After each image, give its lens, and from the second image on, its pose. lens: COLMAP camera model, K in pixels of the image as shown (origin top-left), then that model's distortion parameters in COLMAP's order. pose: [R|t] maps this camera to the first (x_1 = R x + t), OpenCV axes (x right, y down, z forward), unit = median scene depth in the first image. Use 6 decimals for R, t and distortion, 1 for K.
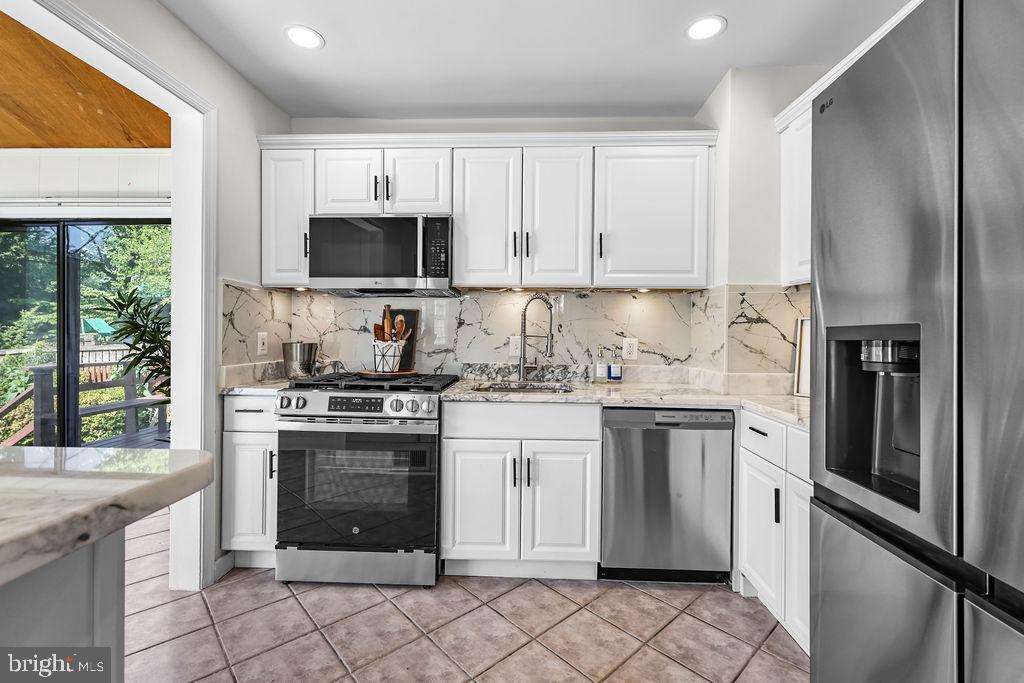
lens RADIAL K [[444.8, 0, 510.7], [0, 444.8, 333.8], [0, 0, 1]] dist [0.001286, 0.000114]
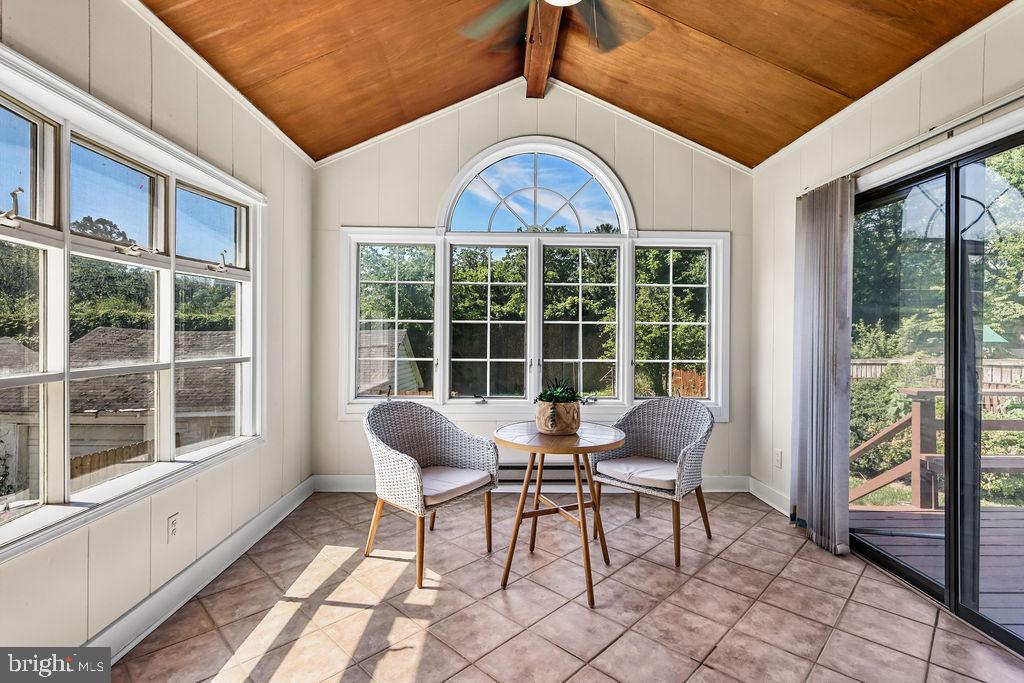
lens RADIAL K [[487.0, 0, 510.2], [0, 487.0, 328.5], [0, 0, 1]] dist [-0.001083, 0.000566]
pose [[0.059048, -0.012688, -0.998174, -0.593302], [-0.014436, 0.999804, -0.013563, -0.018414], [0.998151, 0.015211, 0.058853, 0.558986]]
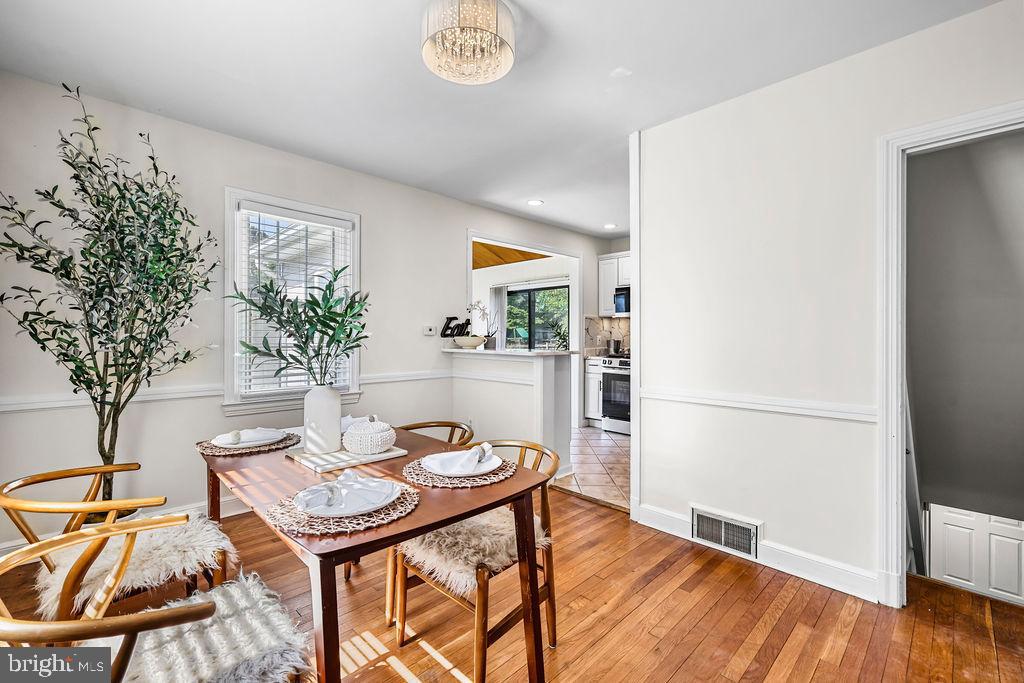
lens RADIAL K [[444.8, 0, 510.7], [0, 444.8, 333.8], [0, 0, 1]] dist [0.001286, 0.000114]
pose [[0.726759, -0.007334, -0.686854, 0.751049], [0.000335, 0.999947, -0.010323, 0.011268], [0.686893, 0.007273, 0.726723, -1.085175]]
